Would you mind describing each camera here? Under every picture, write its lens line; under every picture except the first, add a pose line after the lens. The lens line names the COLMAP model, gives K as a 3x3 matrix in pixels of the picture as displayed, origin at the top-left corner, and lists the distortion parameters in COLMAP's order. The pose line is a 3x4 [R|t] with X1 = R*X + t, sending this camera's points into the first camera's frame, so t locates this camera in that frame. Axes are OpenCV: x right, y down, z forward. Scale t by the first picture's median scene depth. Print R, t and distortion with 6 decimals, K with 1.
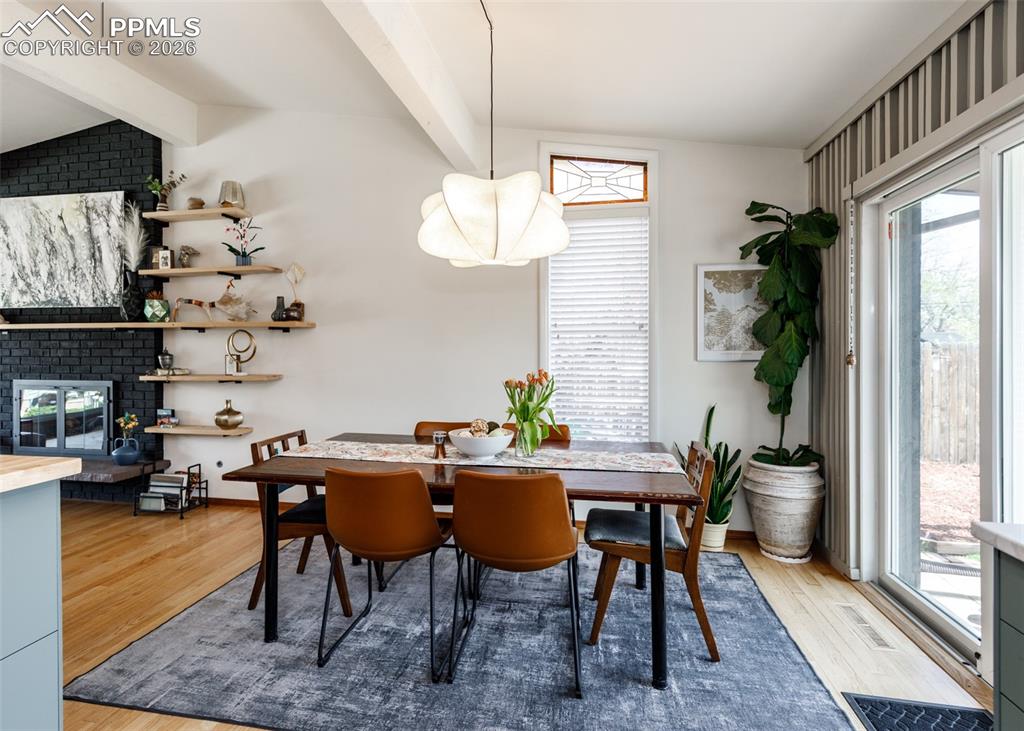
lens RADIAL K [[535.2, 0, 482.6], [0, 535.2, 349.5], [0, 0, 1]] dist [0.003138, 0.000724]
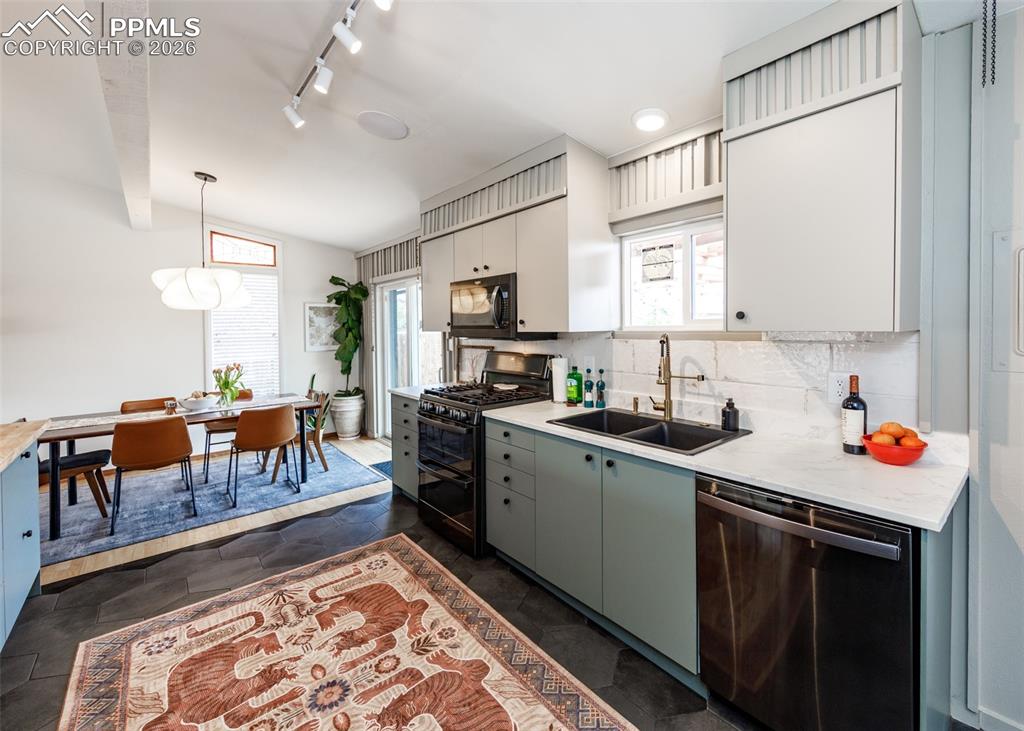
lens RADIAL K [[445.1, 0, 542.0], [0, 445.1, 328.1], [0, 0, 1]] dist [0.001472, 0.000304]
pose [[0.600923, -0.012924, 0.799203, -0.375183], [0.013040, 0.999895, 0.006365, -0.062917], [-0.799201, 0.006596, 0.601028, -0.661644]]
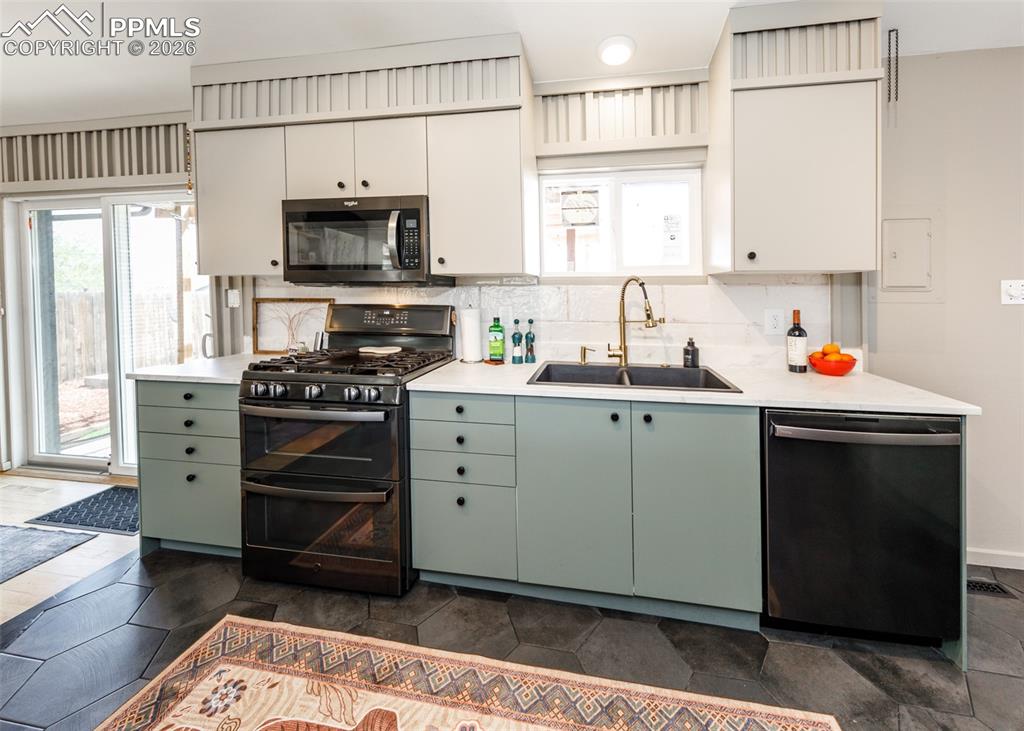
lens RADIAL K [[409.1, 0, 537.3], [0, 409.1, 295.1], [0, 0, 1]] dist [0.000755, 0.000388]
pose [[-0.038730, -0.009865, 0.999201, -0.322312], [-0.001717, 0.999950, 0.009806, -0.027847], [-0.999248, -0.001336, -0.038745, -0.262406]]
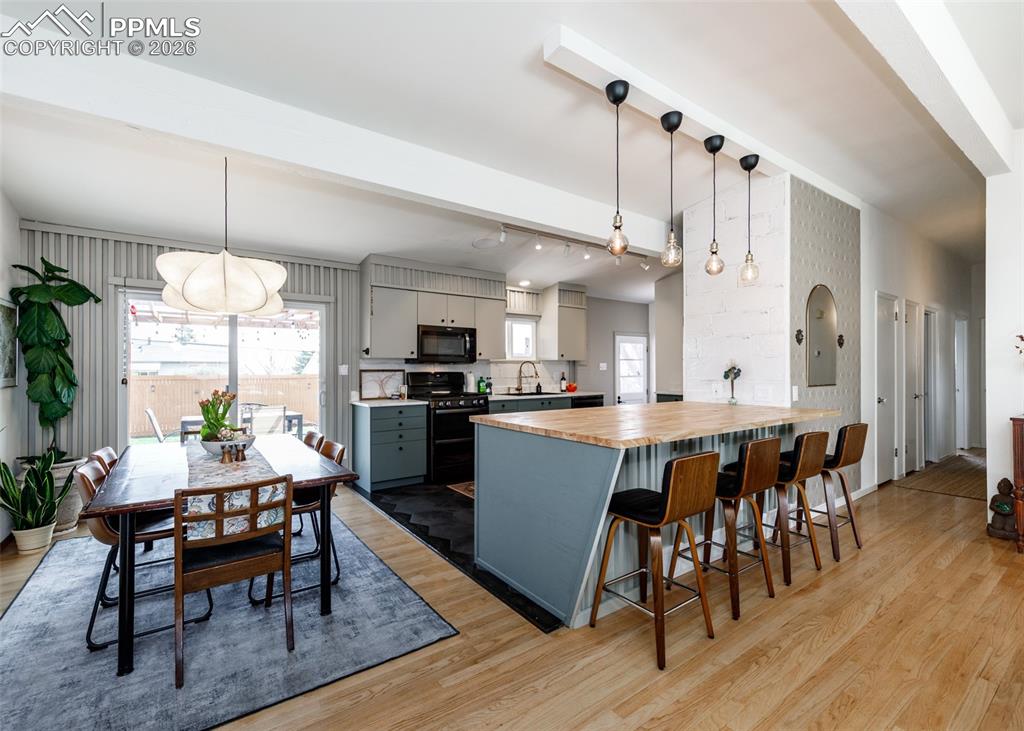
lens RADIAL K [[451.5, 0, 509.4], [0, 451.5, 369.8], [0, 0, 1]] dist [-0.000455, -0.000014]
pose [[-0.742434, 0.002024, 0.669916, -0.900355], [0.002277, 0.999997, -0.000497, -0.012192], [-0.669915, 0.001156, -0.742437, 0.951840]]
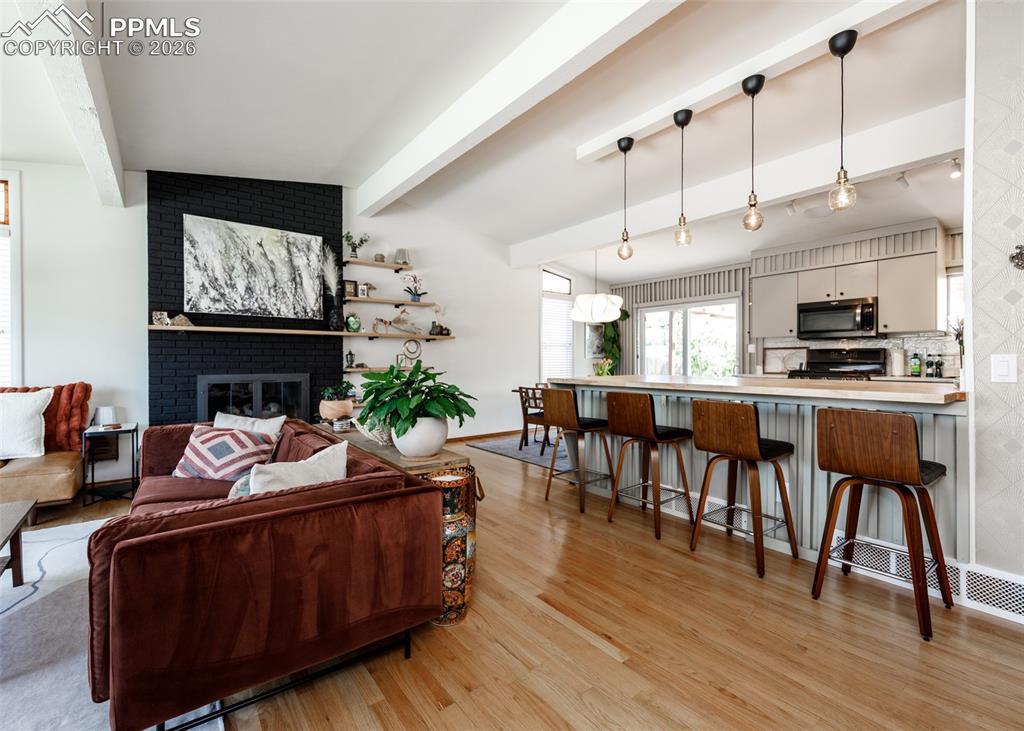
lens RADIAL K [[454.5, 0, 513.5], [0, 454.5, 375.1], [0, 0, 1]] dist [0.000017, -0.000004]
pose [[0.648752, -0.024177, 0.760615, -1.508567], [0.000361, 0.999505, 0.031463, 0.034200], [-0.760999, -0.020137, 0.648440, -0.191734]]
